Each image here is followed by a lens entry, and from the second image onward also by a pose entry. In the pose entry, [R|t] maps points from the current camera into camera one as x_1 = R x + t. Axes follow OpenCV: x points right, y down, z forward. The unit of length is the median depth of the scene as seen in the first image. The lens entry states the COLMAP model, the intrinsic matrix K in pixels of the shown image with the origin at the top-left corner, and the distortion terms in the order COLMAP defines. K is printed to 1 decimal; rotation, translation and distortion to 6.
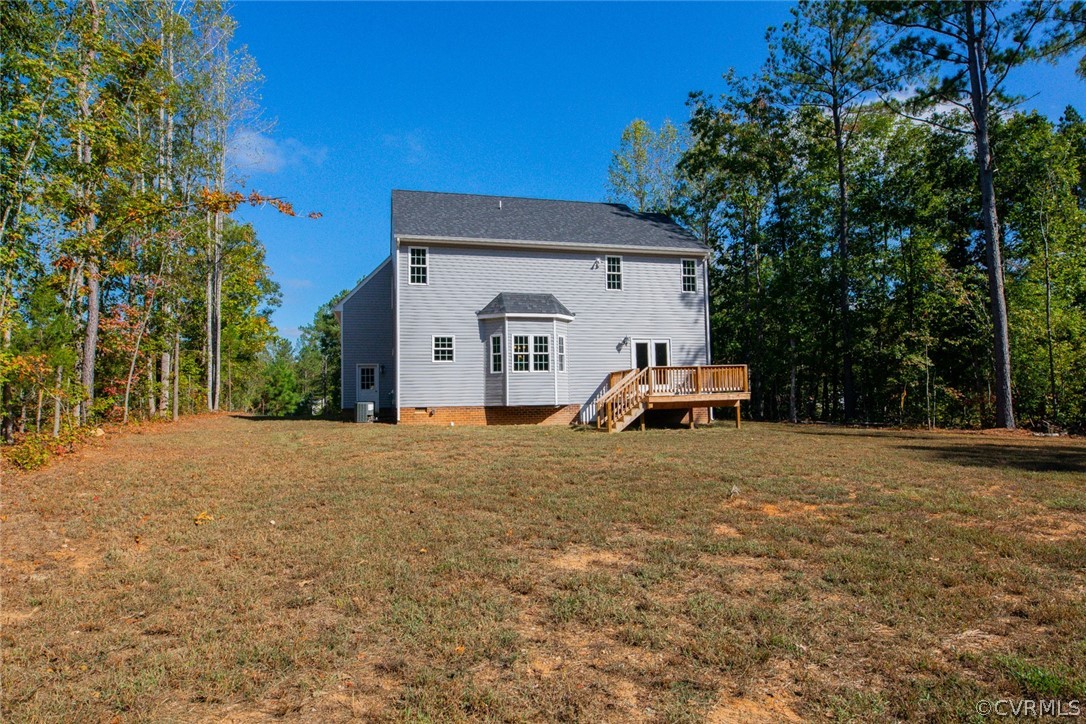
lens RADIAL K [[624.0, 0, 543.0], [0, 624.0, 362.0], [0, 0, 1]] dist [-0.022160, 0.001735]
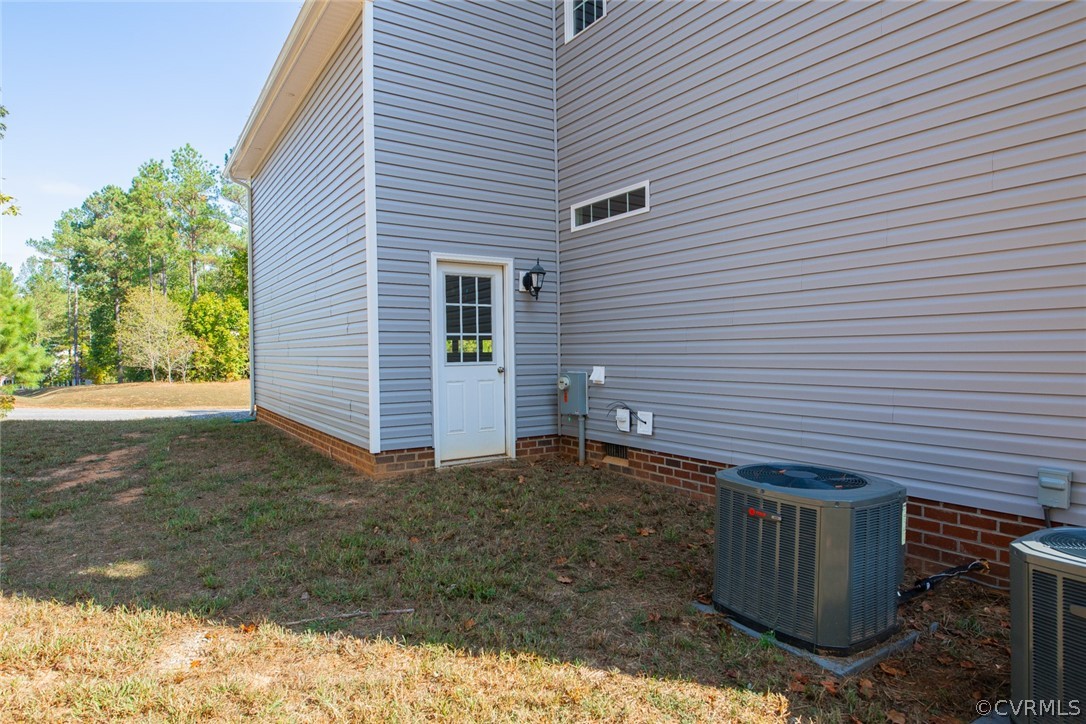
lens RADIAL K [[624.0, 0, 543.0], [0, 624.0, 362.0], [0, 0, 1]] dist [-0.022160, 0.001735]
pose [[0.945325, 0.010652, 0.325956, -0.192586], [-0.035603, 0.996864, 0.070677, 0.014643], [-0.324181, -0.078418, 0.942739, 0.441842]]
